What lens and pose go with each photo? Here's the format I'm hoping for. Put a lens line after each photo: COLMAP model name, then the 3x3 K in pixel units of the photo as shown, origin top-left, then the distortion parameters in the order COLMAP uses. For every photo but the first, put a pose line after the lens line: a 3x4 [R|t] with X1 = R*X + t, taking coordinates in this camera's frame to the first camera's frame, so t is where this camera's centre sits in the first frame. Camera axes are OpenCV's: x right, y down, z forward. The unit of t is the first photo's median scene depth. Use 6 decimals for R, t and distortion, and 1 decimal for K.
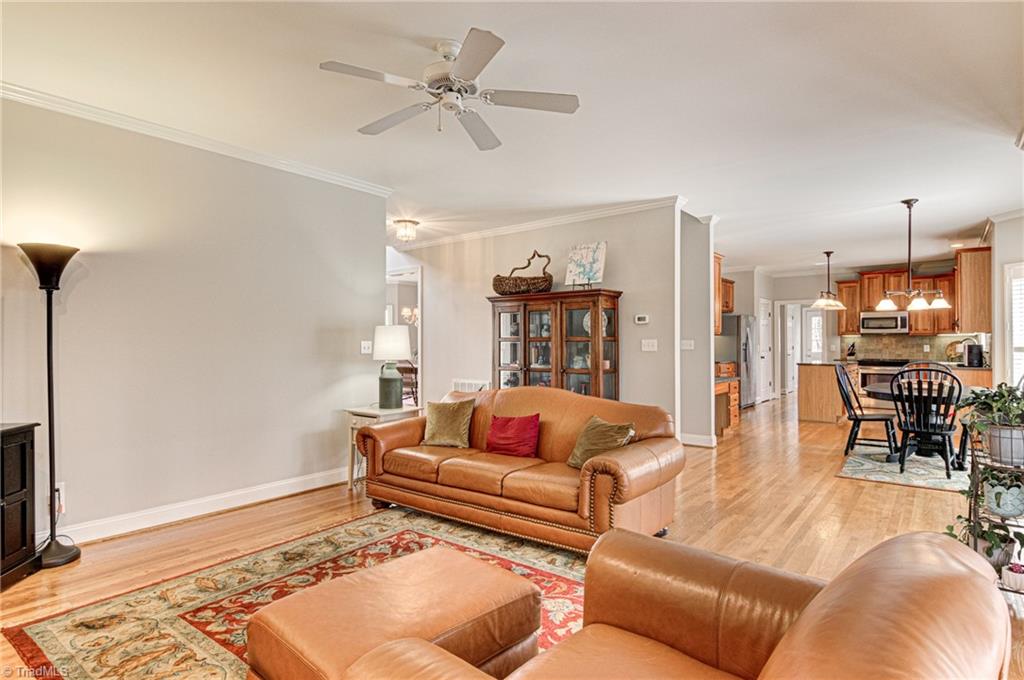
lens RADIAL K [[538.4, 0, 511.7], [0, 538.4, 342.6], [0, 0, 1]] dist [0.015595, -0.013978]
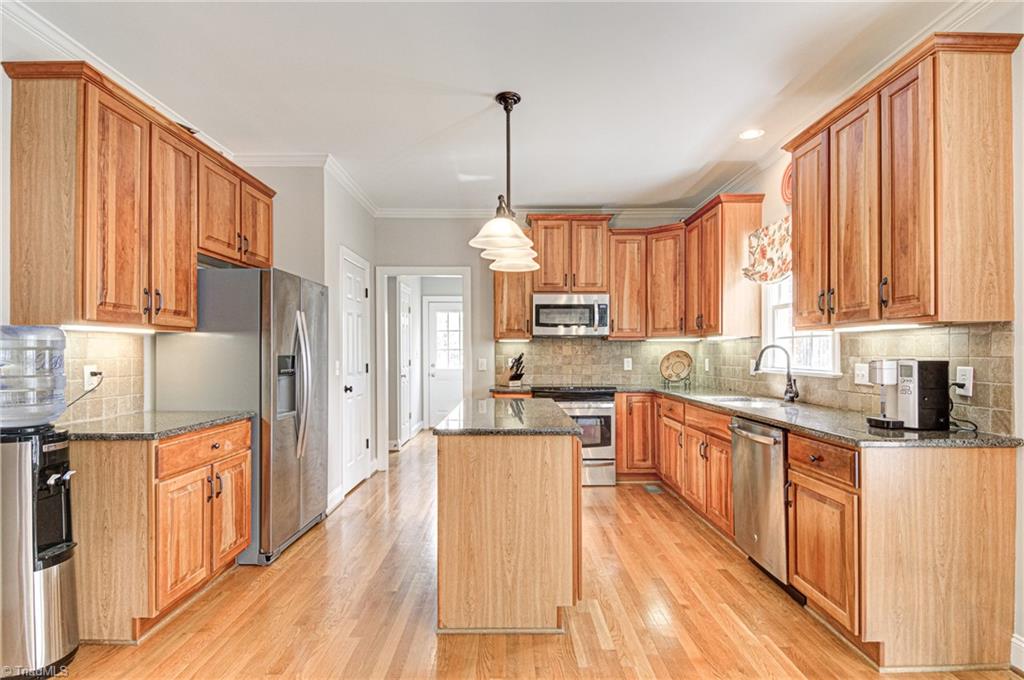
lens RADIAL K [[538.4, 0, 514.9], [0, 538.4, 353.8], [0, 0, 1]] dist [0.015595, -0.013978]
pose [[0.775005, -0.001059, 0.631955, 0.319160], [0.000769, 0.999999, 0.000733, -0.000473], [-0.631955, -0.000082, 0.775005, 0.630053]]
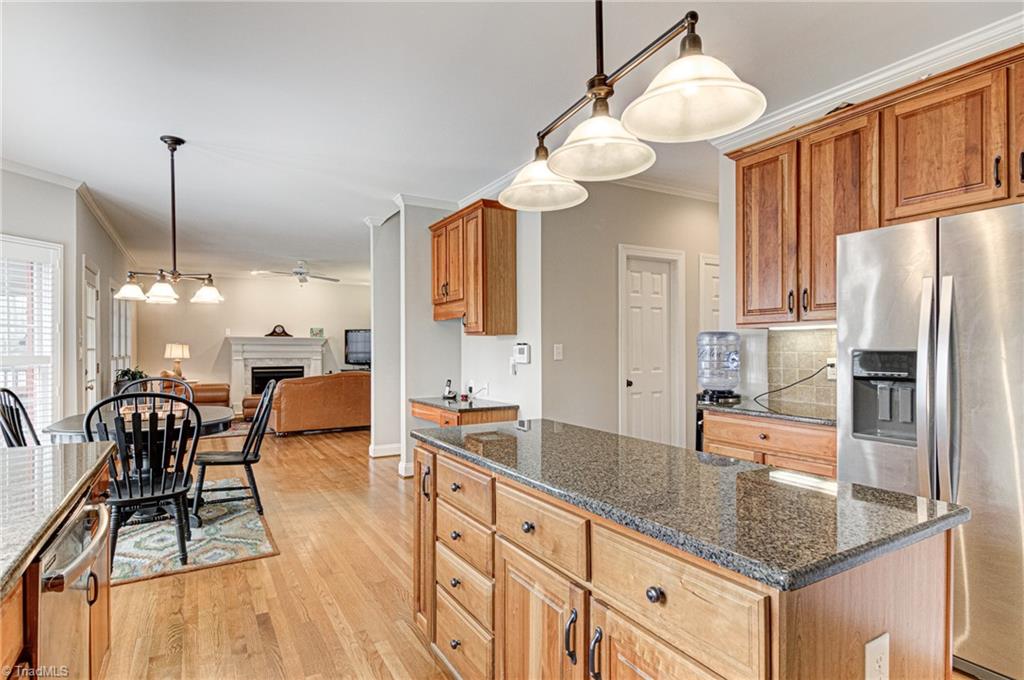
lens RADIAL K [[538.4, 0, 515.4], [0, 538.4, 346.6], [0, 0, 1]] dist [0.015595, -0.013978]
pose [[-0.354267, -0.000389, -0.935144, 0.671627], [0.002249, 0.999997, -0.001268, -0.001170], [0.935142, -0.002553, -0.354265, 0.903598]]
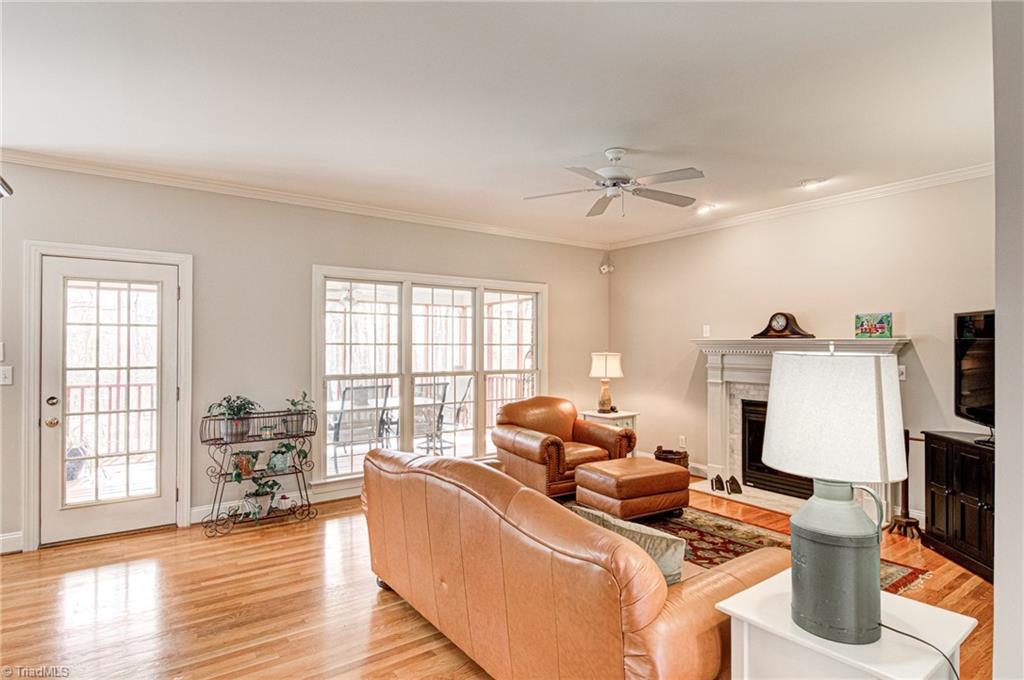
lens RADIAL K [[538.4, 0, 512.6], [0, 538.4, 341.3], [0, 0, 1]] dist [0.015595, -0.013978]
pose [[-0.962536, 0.007050, 0.271062, -0.081880], [0.005687, 0.999967, -0.005815, -0.019646], [-0.271094, -0.004056, -0.962544, 0.611489]]
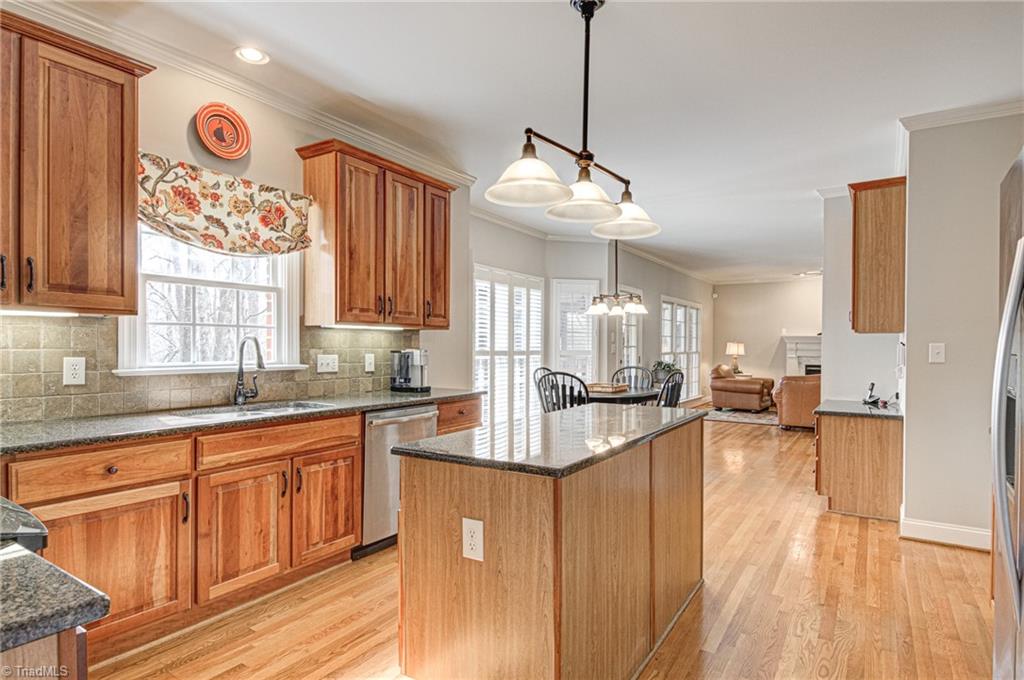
lens RADIAL K [[538.4, 0, 517.2], [0, 538.4, 350.4], [0, 0, 1]] dist [0.015595, -0.013978]
pose [[-0.994915, -0.002808, -0.100682, 0.561023], [-0.003788, 0.999947, 0.009539, -0.001284], [0.100650, 0.009872, -0.994873, 1.091348]]
